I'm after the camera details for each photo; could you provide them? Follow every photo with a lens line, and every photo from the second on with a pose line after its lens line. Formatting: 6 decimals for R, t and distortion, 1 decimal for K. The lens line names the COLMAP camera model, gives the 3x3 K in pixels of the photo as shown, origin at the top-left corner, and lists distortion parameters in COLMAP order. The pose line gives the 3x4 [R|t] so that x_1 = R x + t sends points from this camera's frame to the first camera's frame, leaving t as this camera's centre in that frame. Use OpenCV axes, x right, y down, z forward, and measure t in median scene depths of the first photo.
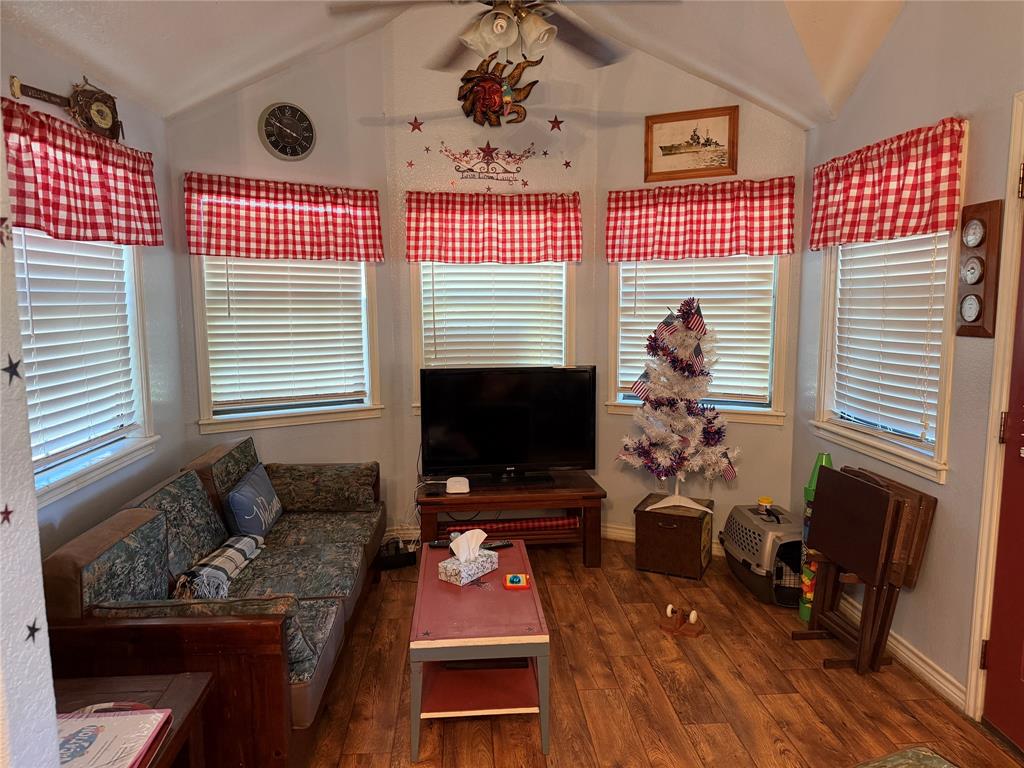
lens RADIAL K [[704.7, 0, 512.0], [0, 704.7, 384.0], [0, 0, 1]] dist [0.000524, -0.000039]
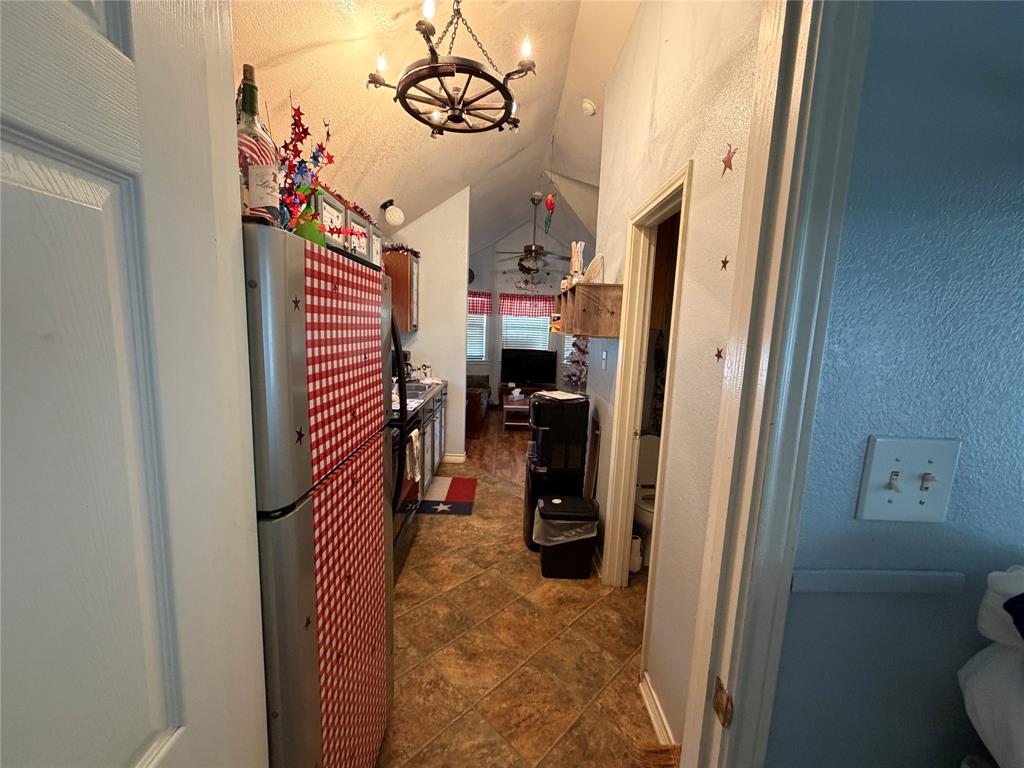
lens RADIAL K [[408.6, 0, 512.0], [0, 408.6, 384.0], [0, 0, 1]] dist [0.000669, 0.000079]
pose [[0.997550, 0.050553, -0.048352, 0.014261], [-0.049812, 0.998624, 0.016409, 0.105570], [0.049115, -0.013961, 0.998696, -0.857794]]
